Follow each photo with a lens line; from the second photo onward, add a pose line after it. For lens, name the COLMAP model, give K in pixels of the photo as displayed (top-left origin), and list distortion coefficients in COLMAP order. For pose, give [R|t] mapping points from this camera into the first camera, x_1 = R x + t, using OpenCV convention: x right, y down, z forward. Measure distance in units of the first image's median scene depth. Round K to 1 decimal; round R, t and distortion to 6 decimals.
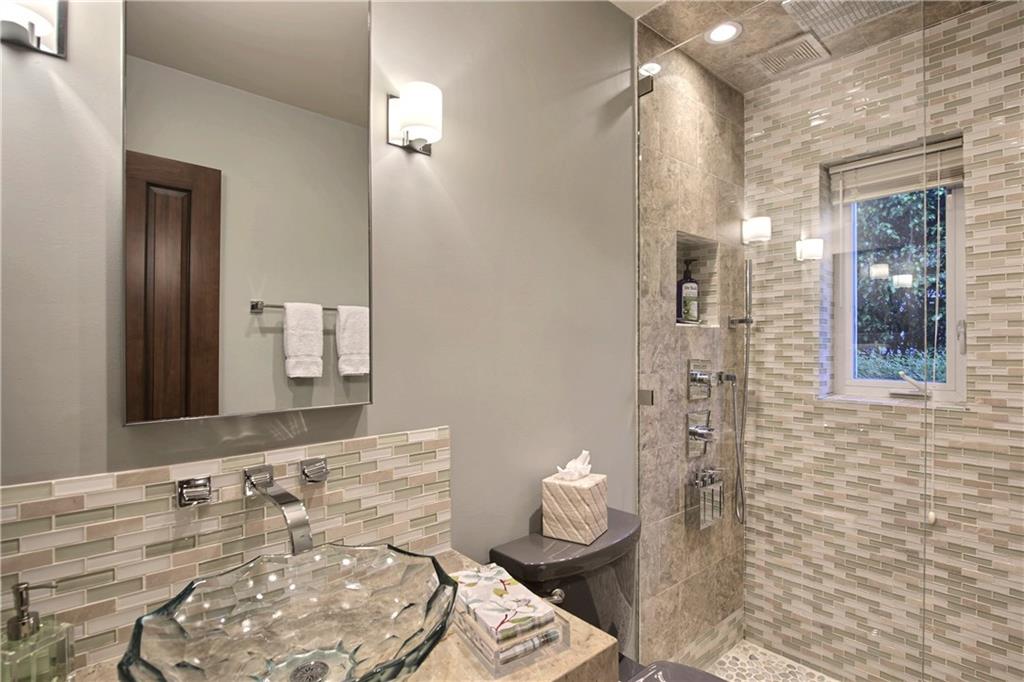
lens RADIAL K [[488.9, 0, 538.5], [0, 488.9, 342.5], [0, 0, 1]] dist [-0.011772, -0.002107]
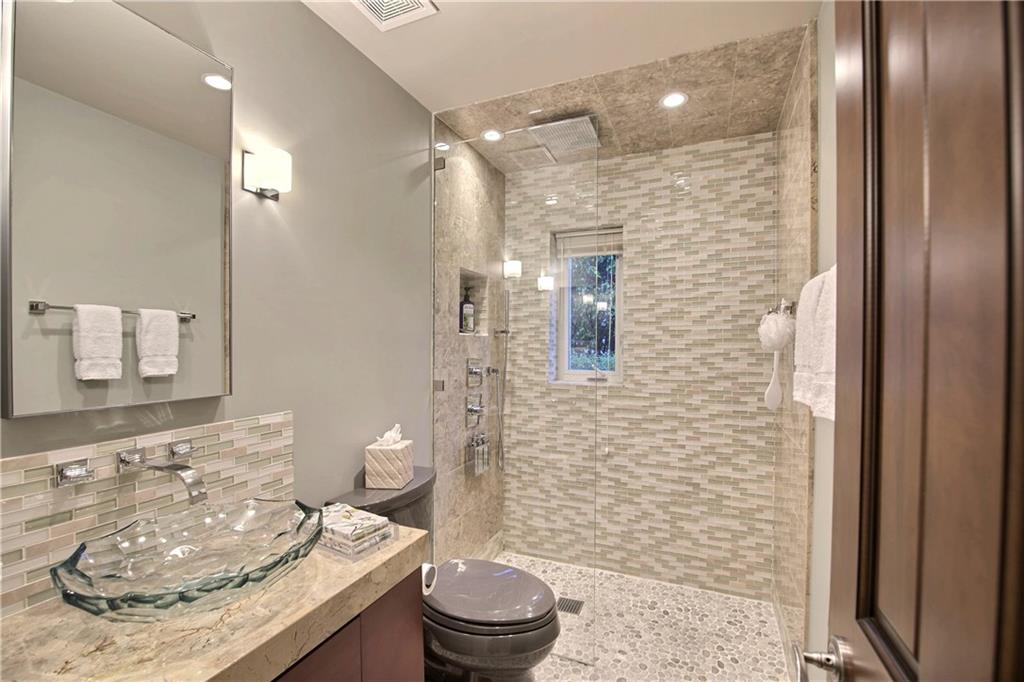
lens RADIAL K [[440.1, 0, 516.4], [0, 440.1, 345.4], [0, 0, 1]] dist [-0.002265, 0.000018]
pose [[0.913205, 0.004152, 0.407479, -0.096725], [-0.005266, 0.999985, 0.001613, -0.006598], [-0.407466, -0.003619, 0.913213, -0.259798]]
